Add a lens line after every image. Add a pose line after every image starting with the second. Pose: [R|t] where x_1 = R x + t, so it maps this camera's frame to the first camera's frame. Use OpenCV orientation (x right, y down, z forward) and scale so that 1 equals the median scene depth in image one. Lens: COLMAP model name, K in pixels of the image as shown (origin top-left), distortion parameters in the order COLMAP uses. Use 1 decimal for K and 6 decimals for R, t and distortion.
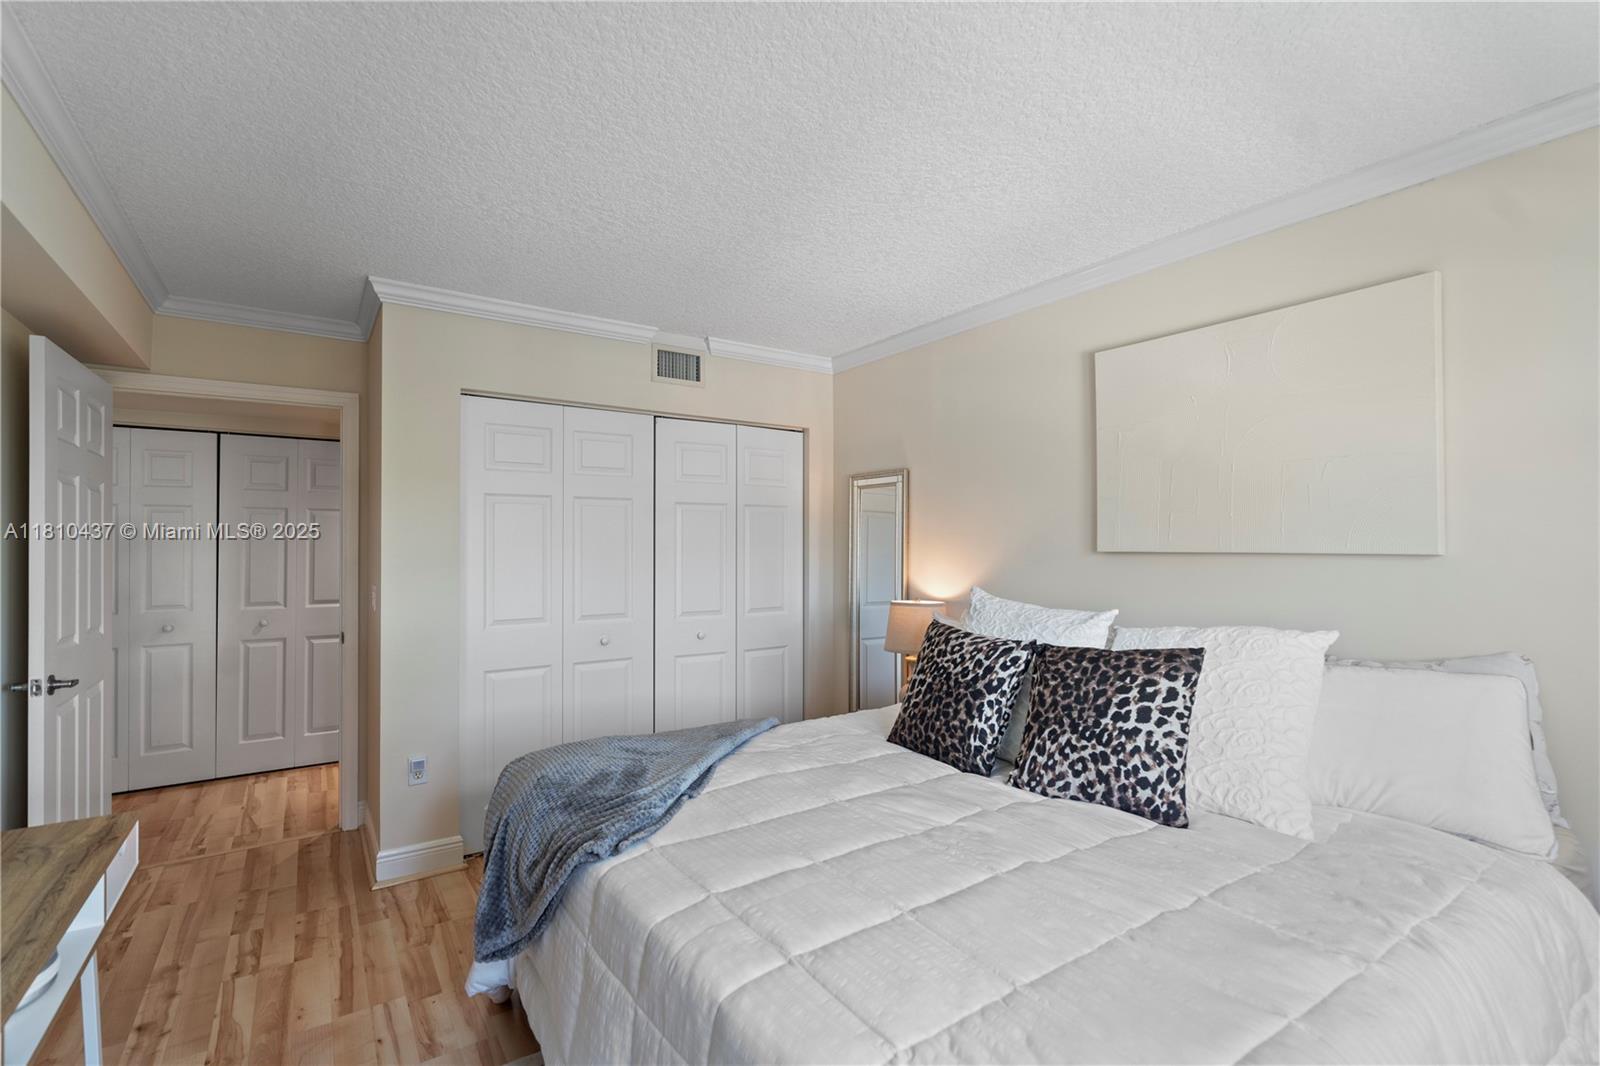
lens RADIAL K [[723.0, 0, 800.0], [0, 723.0, 533.0], [0, 0, 1]] dist [-0.003877, 0.000334]
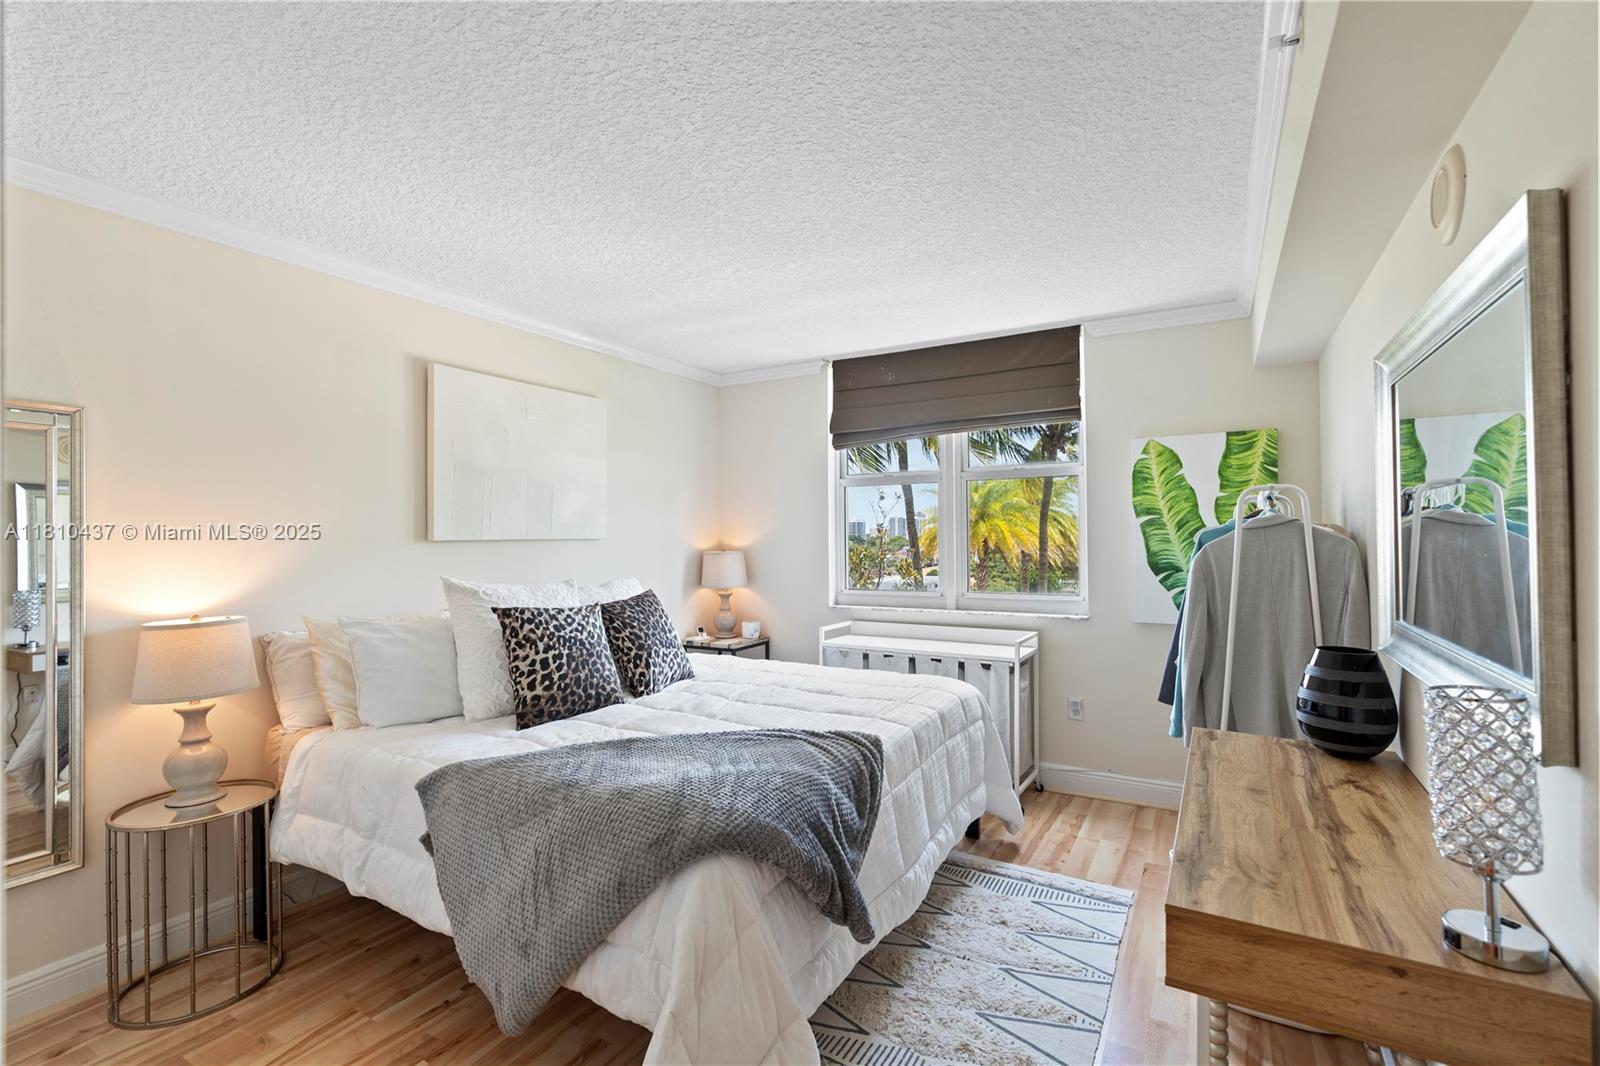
lens RADIAL K [[723.0, 0, 800.0], [0, 723.0, 533.0], [0, 0, 1]] dist [-0.003877, 0.000334]
pose [[-0.435195, 0.008029, 0.900300, -1.044533], [-0.007058, 0.999899, -0.012328, 0.030878], [-0.900309, -0.011719, -0.435094, 1.218185]]
